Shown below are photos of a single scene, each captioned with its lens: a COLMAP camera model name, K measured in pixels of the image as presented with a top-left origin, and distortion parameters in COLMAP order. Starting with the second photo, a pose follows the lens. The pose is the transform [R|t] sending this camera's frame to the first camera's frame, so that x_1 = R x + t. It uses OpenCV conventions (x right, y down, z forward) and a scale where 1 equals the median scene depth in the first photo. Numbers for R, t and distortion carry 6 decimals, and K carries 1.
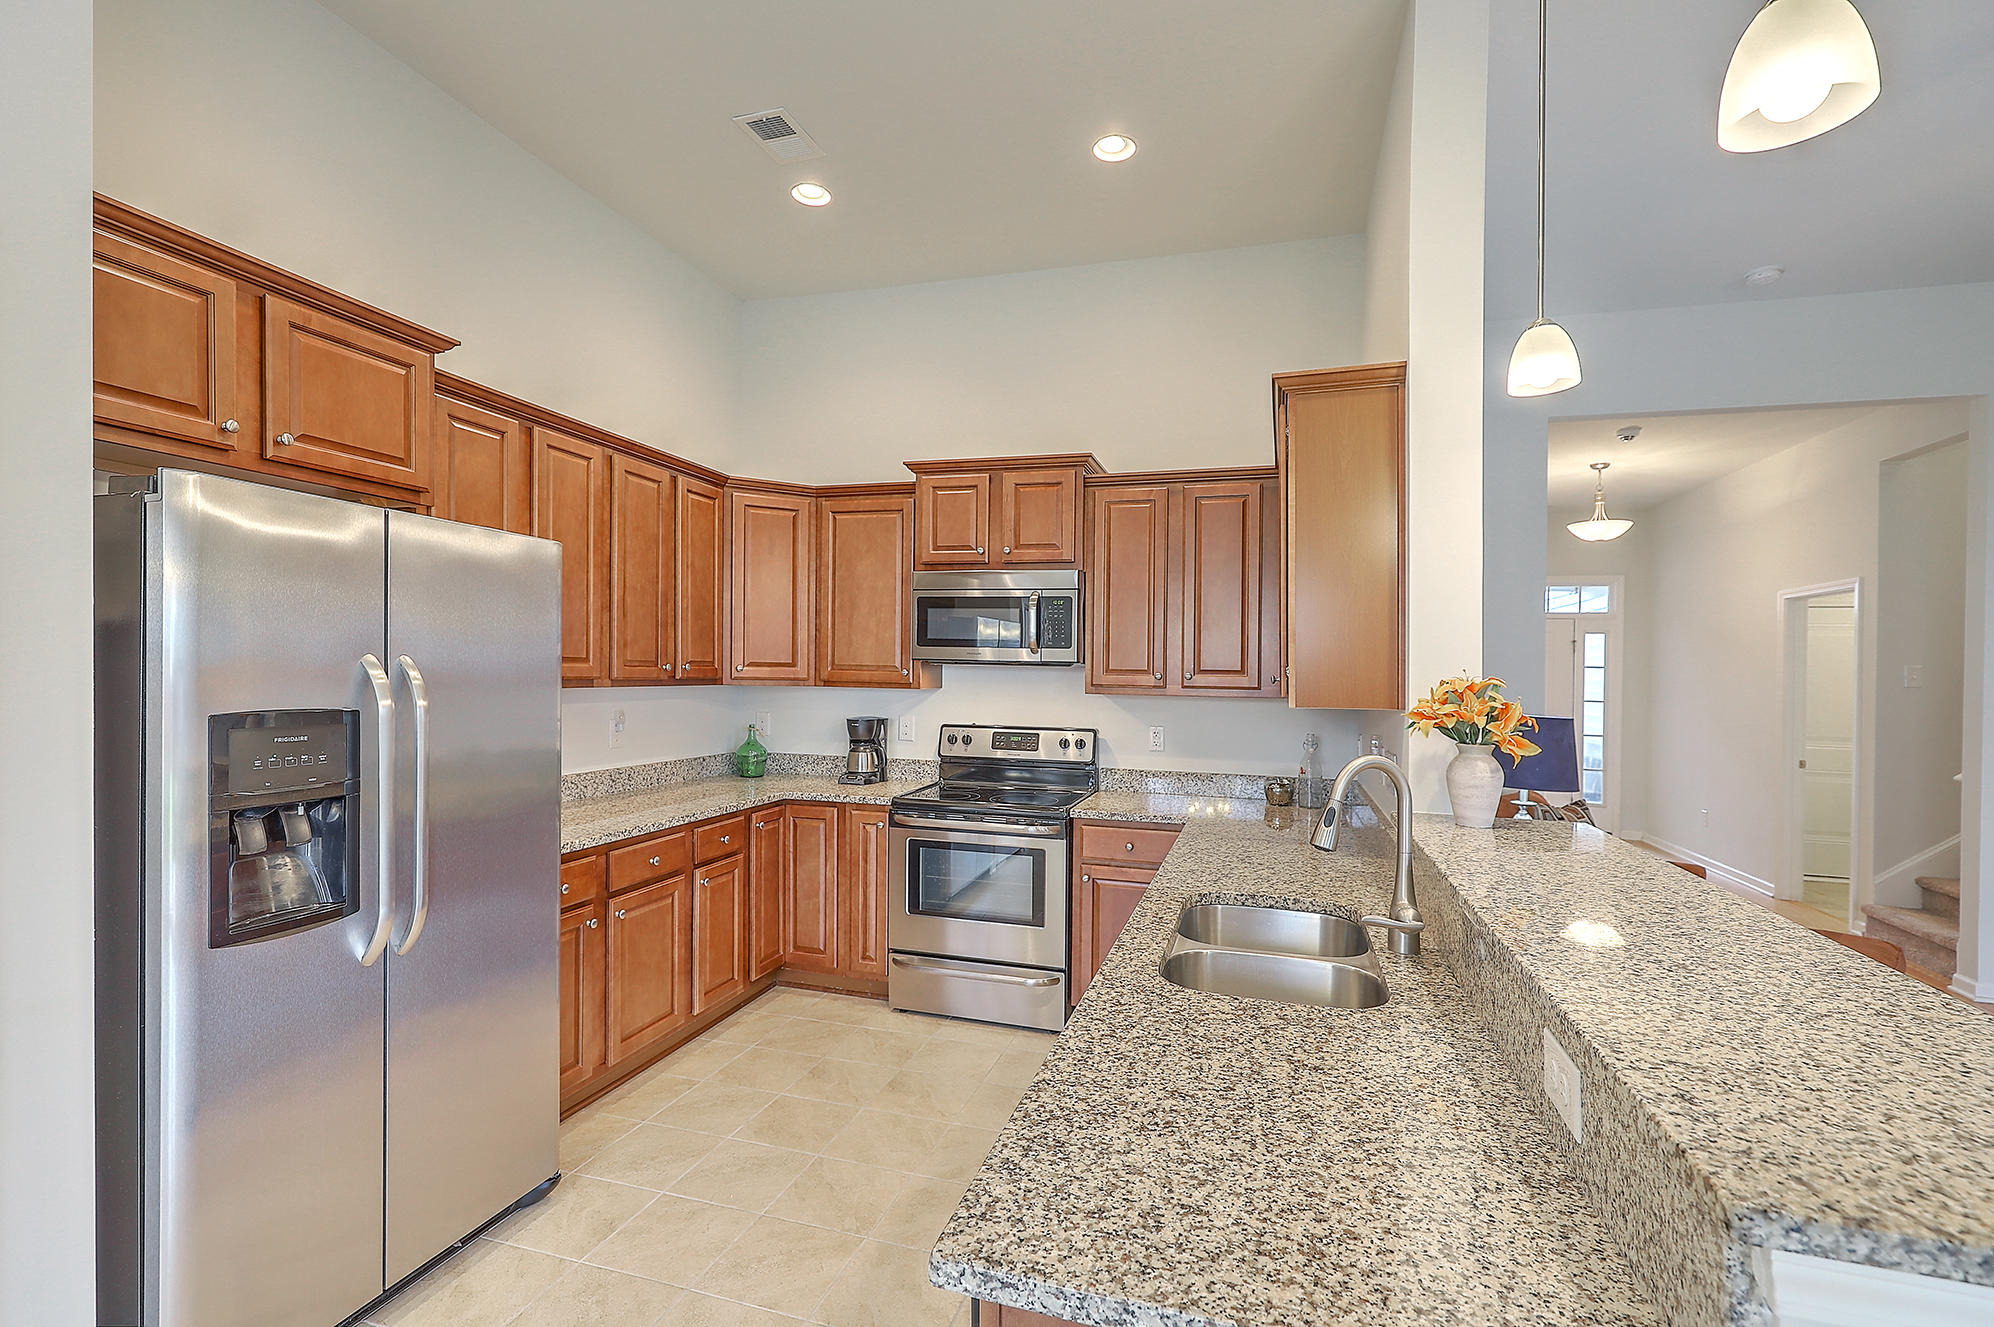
lens RADIAL K [[902.8, 0, 1004.2], [0, 902.8, 682.6], [0, 0, 1]] dist [-0.000480, 0.000591]
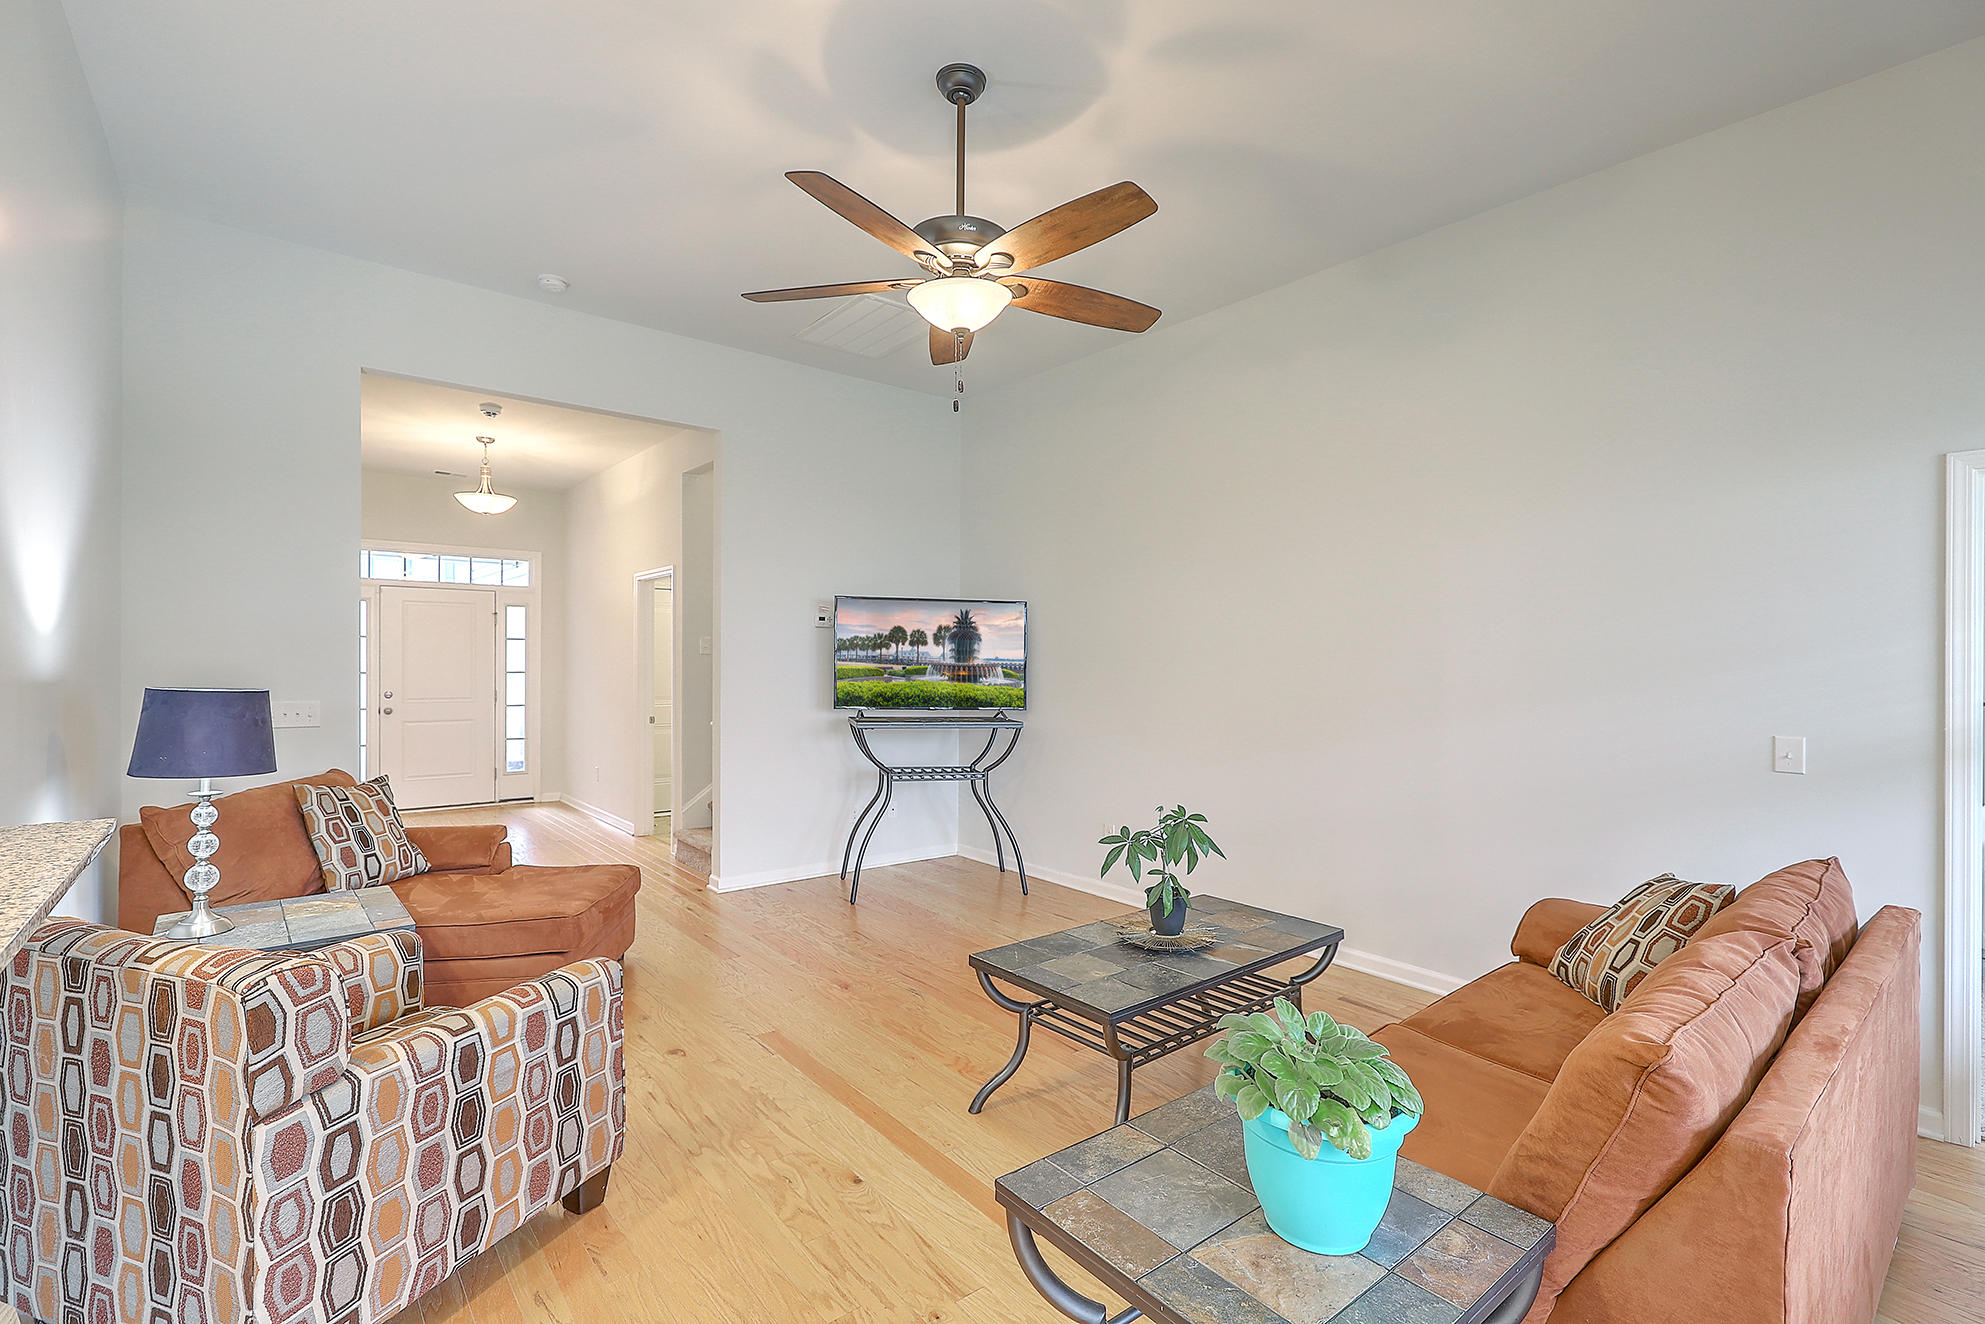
lens RADIAL K [[898.7, 0, 1003.9], [0, 898.7, 654.1], [0, 0, 1]] dist [-0.000480, 0.000591]
pose [[0.558121, -0.010753, 0.829690, 0.243058], [0.013637, 0.999900, 0.003786, 0.007874], [-0.829647, 0.009202, 0.558212, -0.073929]]
